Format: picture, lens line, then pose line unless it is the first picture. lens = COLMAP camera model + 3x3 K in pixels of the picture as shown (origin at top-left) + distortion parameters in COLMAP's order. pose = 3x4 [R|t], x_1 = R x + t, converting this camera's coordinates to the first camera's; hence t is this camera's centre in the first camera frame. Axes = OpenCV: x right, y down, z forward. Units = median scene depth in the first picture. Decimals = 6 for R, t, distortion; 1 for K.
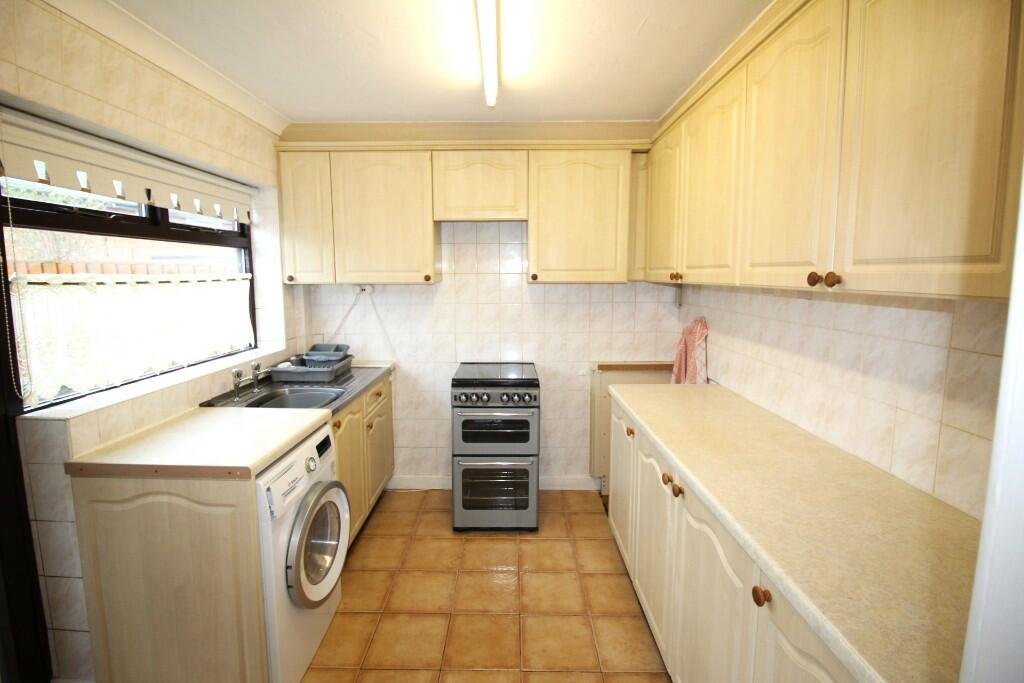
lens RADIAL K [[474.8, 0, 510.4], [0, 474.8, 331.3], [0, 0, 1]] dist [0.002940, -0.013655]
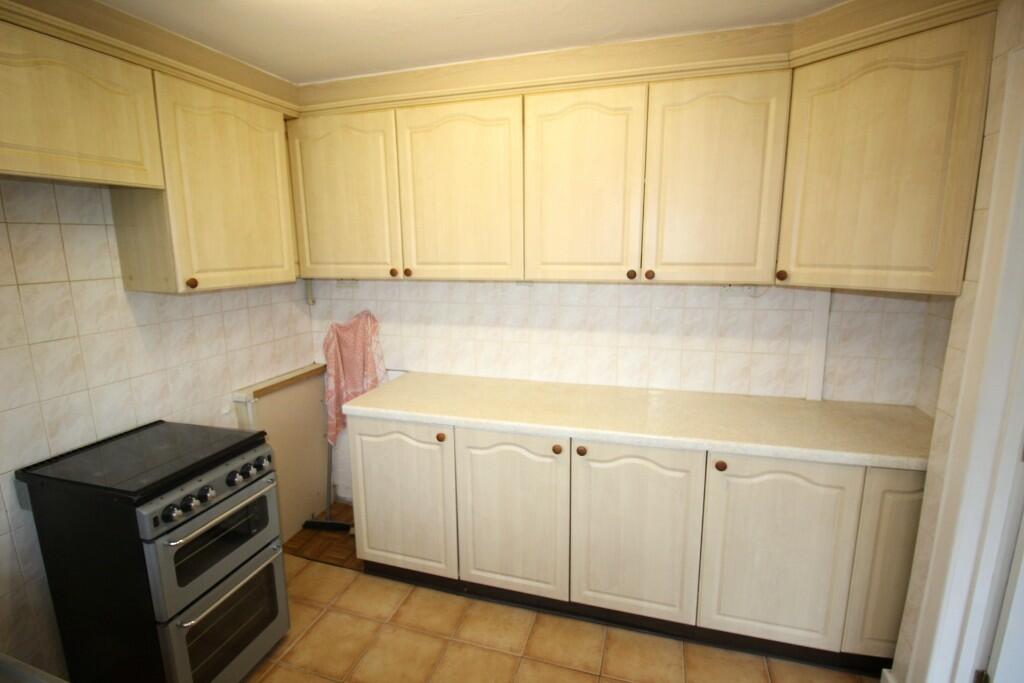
lens RADIAL K [[474.8, 0, 510.4], [0, 474.8, 331.3], [0, 0, 1]] dist [0.002940, -0.013655]
pose [[0.289182, -0.173729, 0.941378, -0.451751], [0.124378, 0.981877, 0.142995, -0.093755], [-0.949160, 0.075735, 0.305549, 0.433736]]
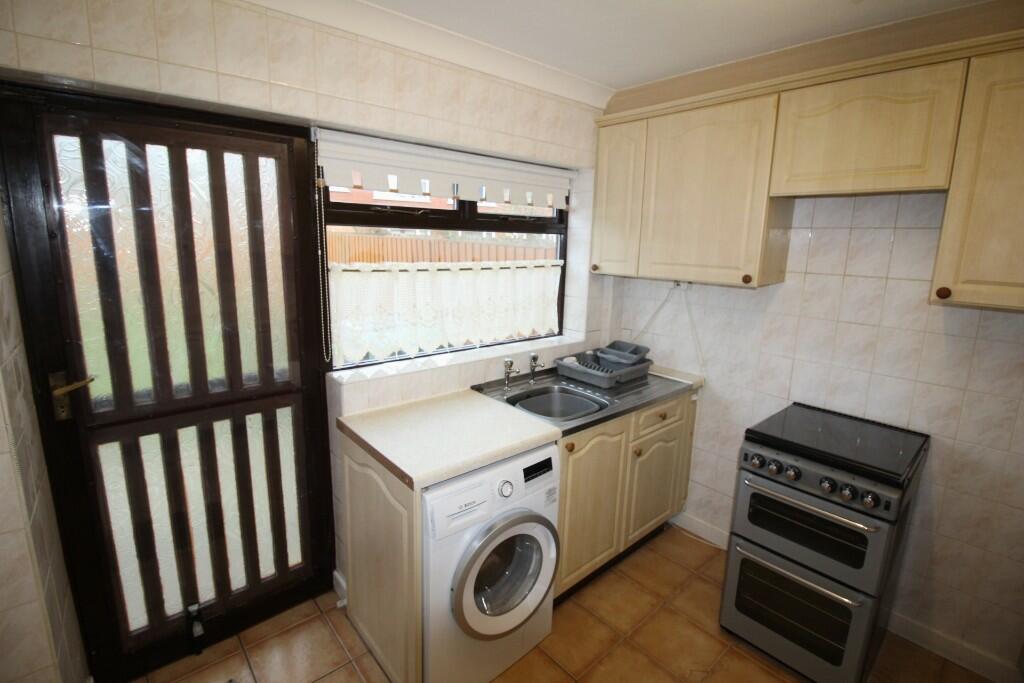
lens RADIAL K [[474.8, 0, 510.4], [0, 474.8, 331.3], [0, 0, 1]] dist [0.002940, -0.013655]
pose [[0.664396, 0.159313, -0.730204, 0.129392], [-0.114677, 0.987178, 0.111036, -0.076585], [0.738530, 0.009966, 0.674147, 0.269187]]
